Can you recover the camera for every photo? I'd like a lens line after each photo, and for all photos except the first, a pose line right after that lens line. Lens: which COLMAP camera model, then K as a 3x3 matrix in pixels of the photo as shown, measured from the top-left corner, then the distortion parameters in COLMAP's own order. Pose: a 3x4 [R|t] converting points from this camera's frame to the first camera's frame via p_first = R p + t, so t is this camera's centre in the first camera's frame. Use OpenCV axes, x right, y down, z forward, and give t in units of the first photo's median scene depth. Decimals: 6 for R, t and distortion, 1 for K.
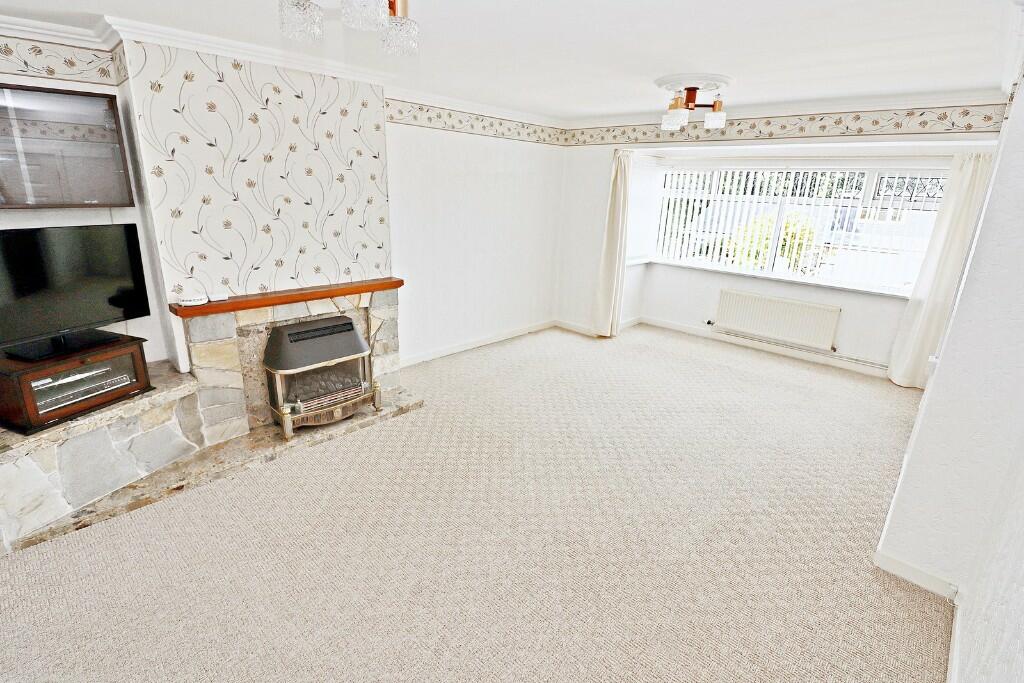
lens RADIAL K [[489.5, 0, 507.0], [0, 489.5, 333.7], [0, 0, 1]] dist [-0.004308, -0.009628]
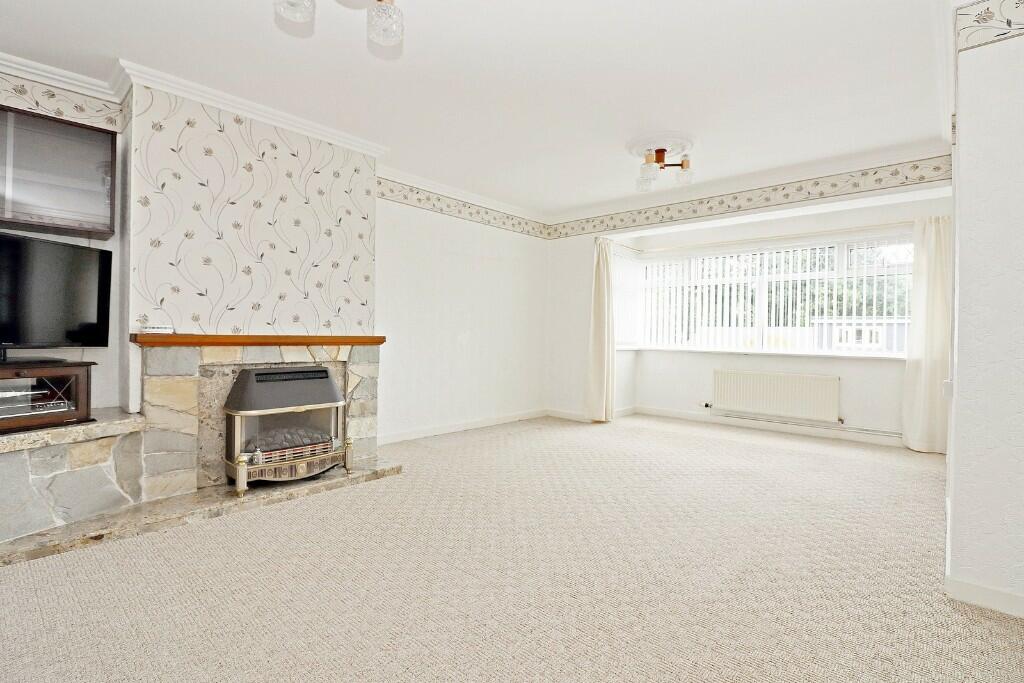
lens RADIAL K [[489.5, 0, 507.6], [0, 489.5, 332.5], [0, 0, 1]] dist [-0.004308, -0.009628]
pose [[0.999672, -0.016104, 0.019931, 0.010834], [0.021225, 0.956190, -0.291975, 0.195868], [-0.014356, 0.292302, 0.956218, 0.082731]]
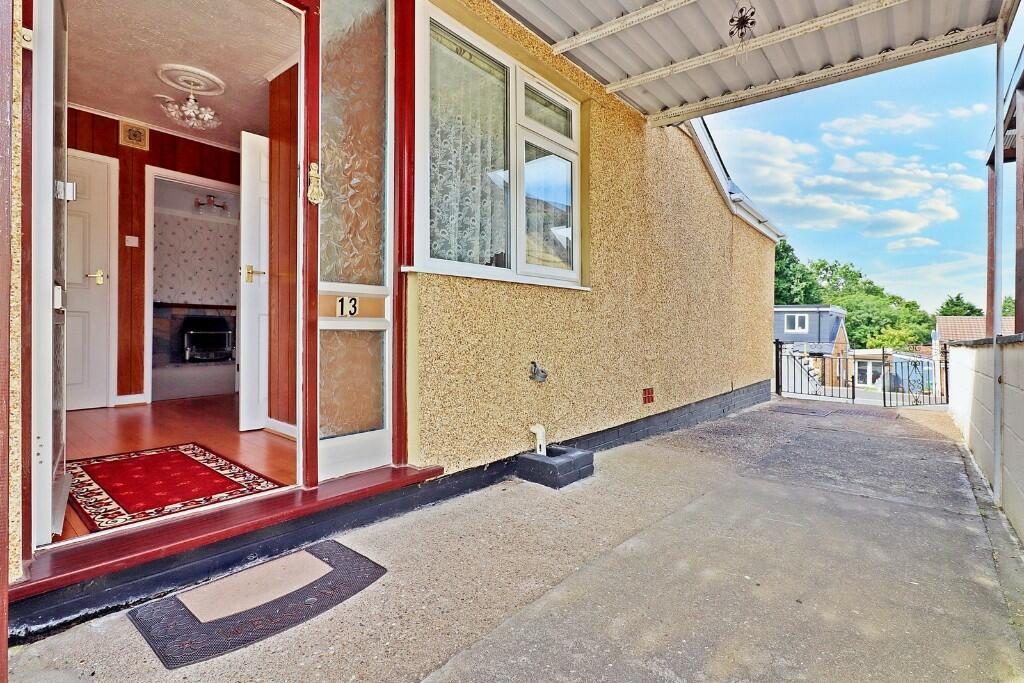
lens RADIAL K [[489.5, 0, 514.9], [0, 489.5, 331.7], [0, 0, 1]] dist [-0.004308, -0.009628]
pose [[0.997863, -0.022637, 0.061291, 0.955540], [0.038945, 0.959283, -0.279749, 0.768614], [-0.052463, 0.281538, 0.958115, -1.327799]]
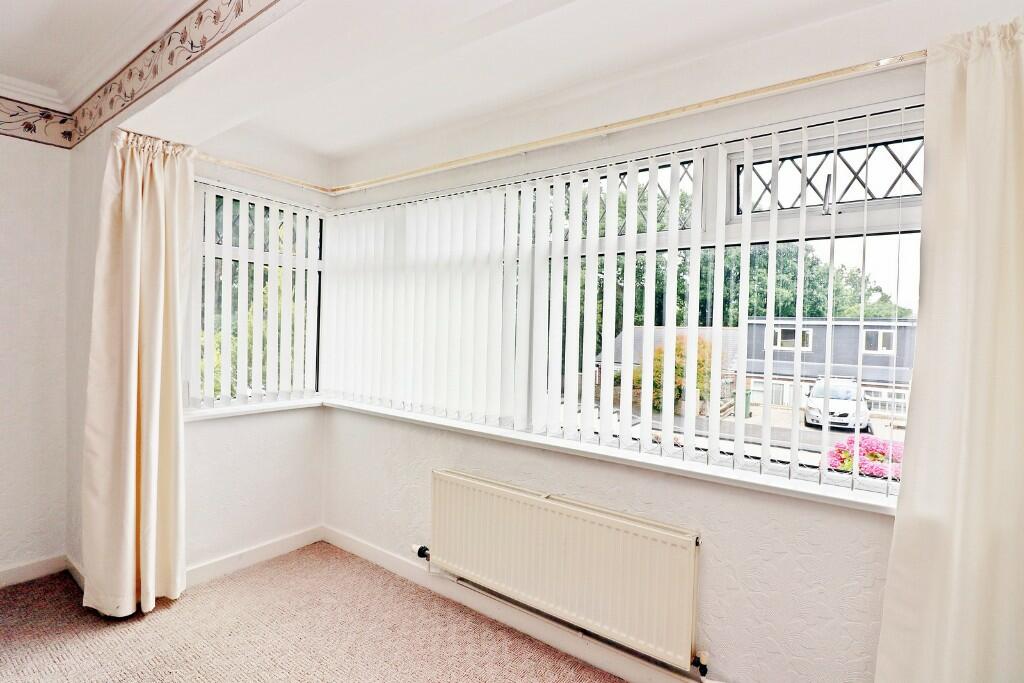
lens RADIAL K [[489.5, 0, 512.6], [0, 489.5, 339.7], [0, 0, 1]] dist [-0.004308, -0.009628]
pose [[0.992206, -0.012179, 0.124013, 0.769398], [0.044608, 0.963975, -0.262227, -0.144831], [-0.116352, 0.265715, 0.957005, 0.980305]]
